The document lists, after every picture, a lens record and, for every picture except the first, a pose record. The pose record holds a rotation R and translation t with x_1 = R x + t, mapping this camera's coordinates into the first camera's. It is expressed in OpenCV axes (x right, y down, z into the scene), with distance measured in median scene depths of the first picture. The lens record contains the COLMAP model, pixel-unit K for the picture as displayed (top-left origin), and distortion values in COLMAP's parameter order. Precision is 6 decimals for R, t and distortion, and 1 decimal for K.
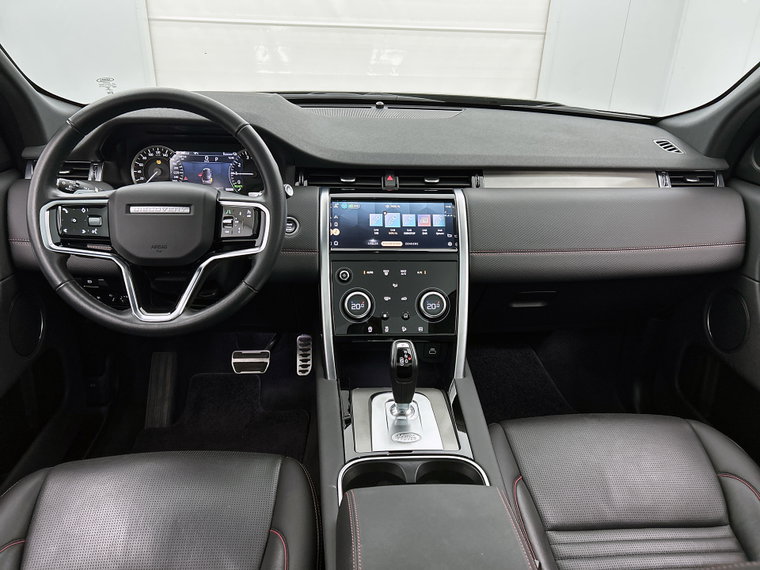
lens RADIAL K [[583.1, 0, 383.9], [0, 583.1, 289.8], [0, 0, 1]] dist [0.027062, -0.006851]
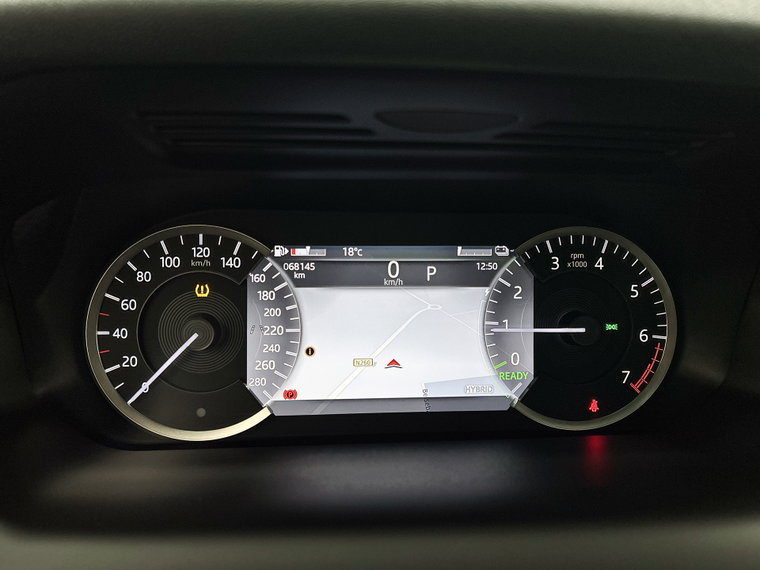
lens RADIAL K [[583.1, 0, 377.0], [0, 583.1, 289.2], [0, 0, 1]] dist [0.027062, -0.006851]
pose [[0.999357, -0.019816, 0.029888, -0.329728], [0.023093, 0.993257, -0.113607, -0.195700], [-0.027435, 0.114224, 0.993076, 0.782936]]
